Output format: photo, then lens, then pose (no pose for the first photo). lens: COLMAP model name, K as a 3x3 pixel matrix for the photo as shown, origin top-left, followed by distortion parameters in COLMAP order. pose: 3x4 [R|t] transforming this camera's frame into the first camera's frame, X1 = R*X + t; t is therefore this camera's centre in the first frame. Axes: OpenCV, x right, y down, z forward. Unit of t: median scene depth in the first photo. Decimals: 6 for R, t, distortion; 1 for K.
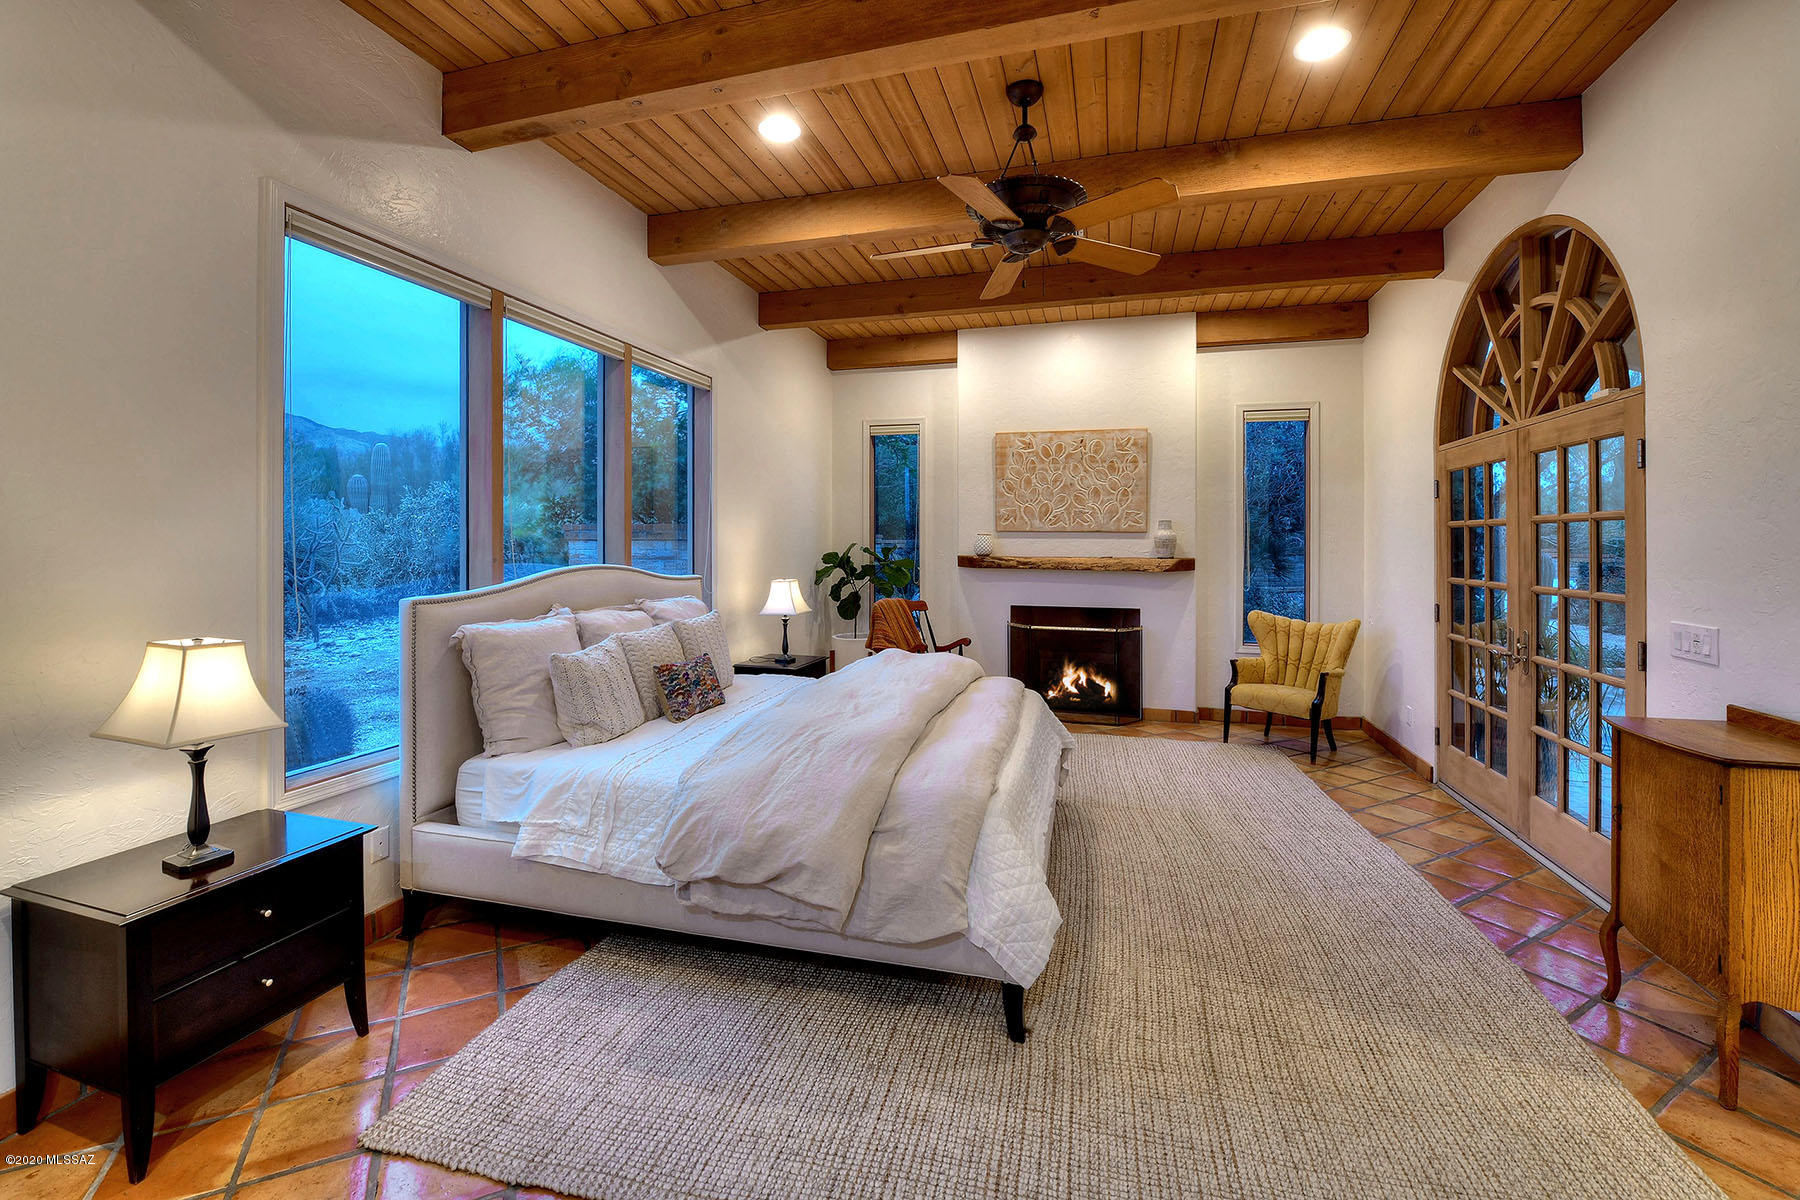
lens RADIAL K [[725.8, 0, 898.6], [0, 725.8, 553.4], [0, 0, 1]] dist [-0.014956, -0.000345]
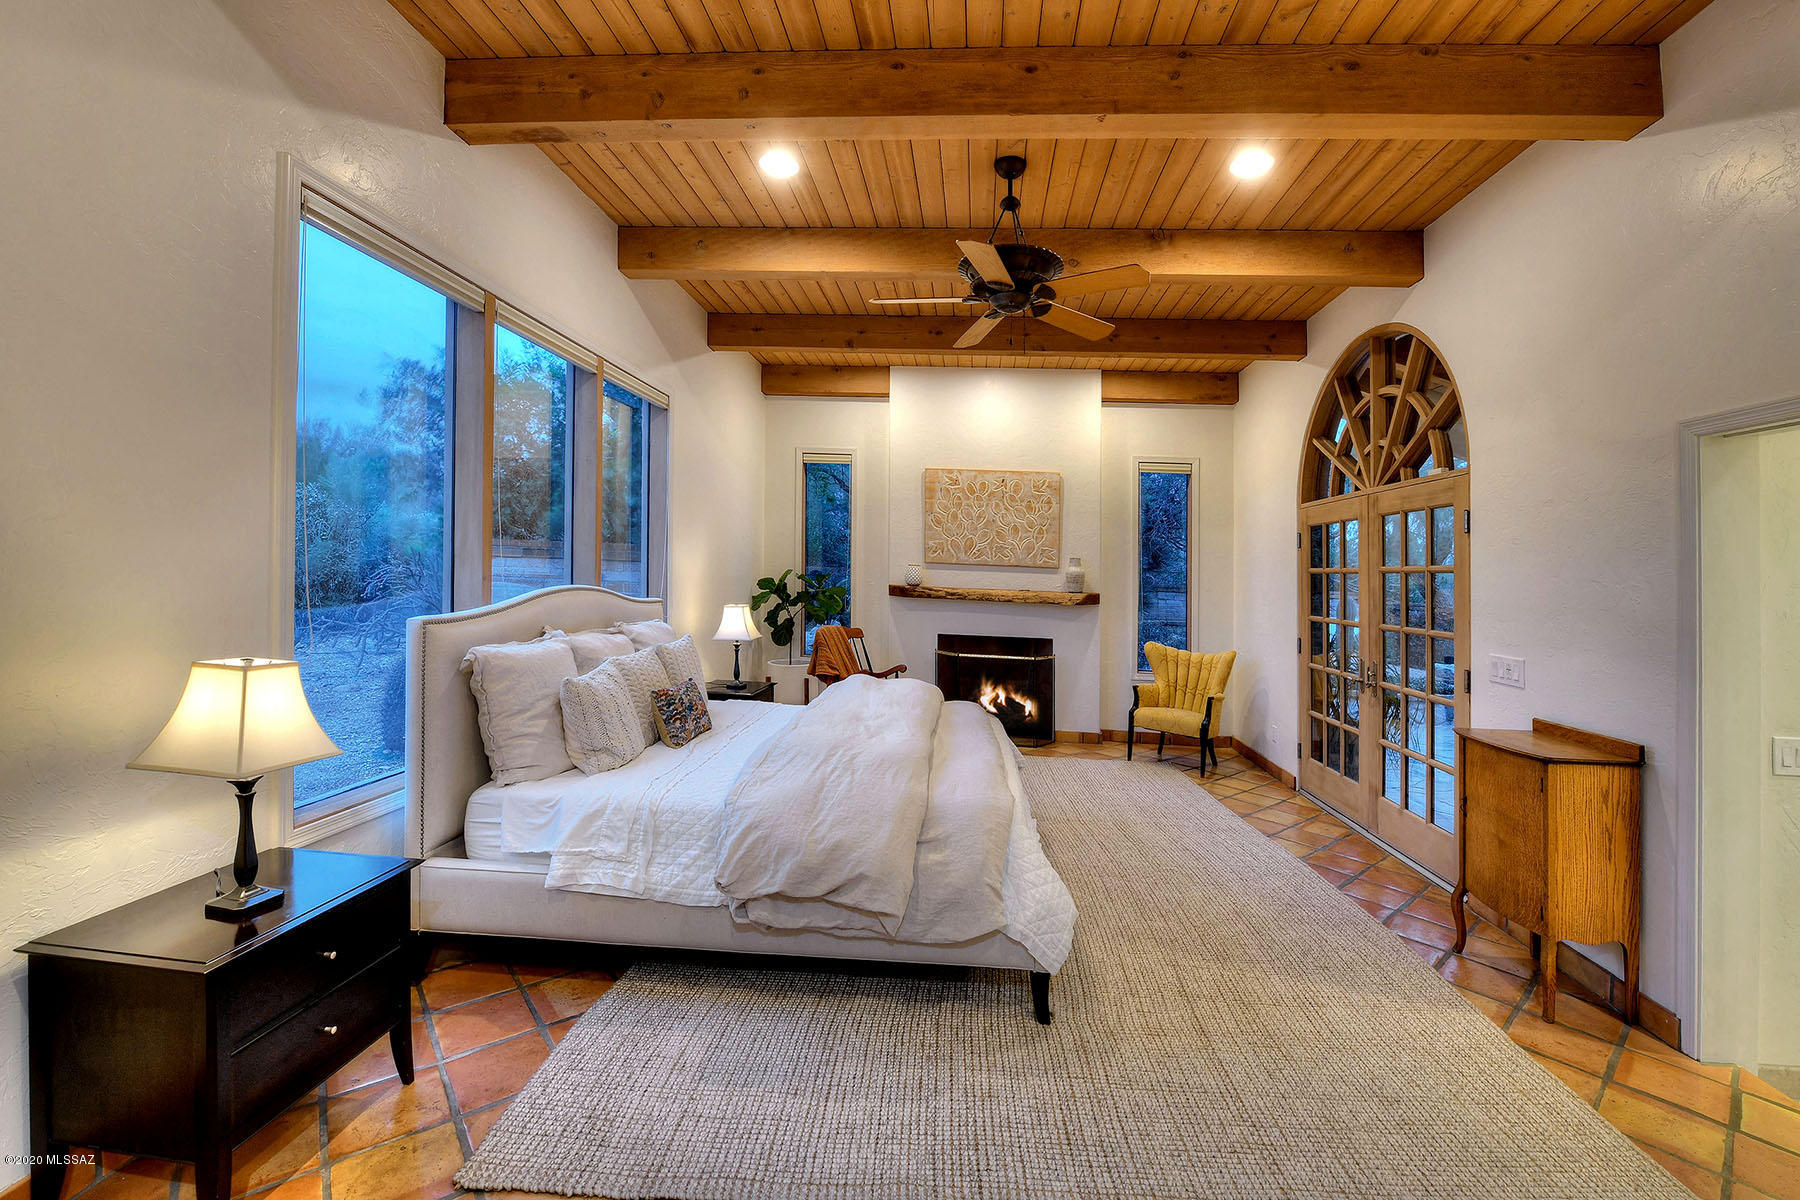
lens RADIAL K [[730.8, 0, 924.5], [0, 730.8, 568.2], [0, 0, 1]] dist [-0.015494, -0.000461]
pose [[0.975203, 0.033982, 0.218688, -0.189455], [-0.030209, 0.999332, -0.020574, -0.001619], [-0.219241, 0.013458, 0.975578, -0.046778]]
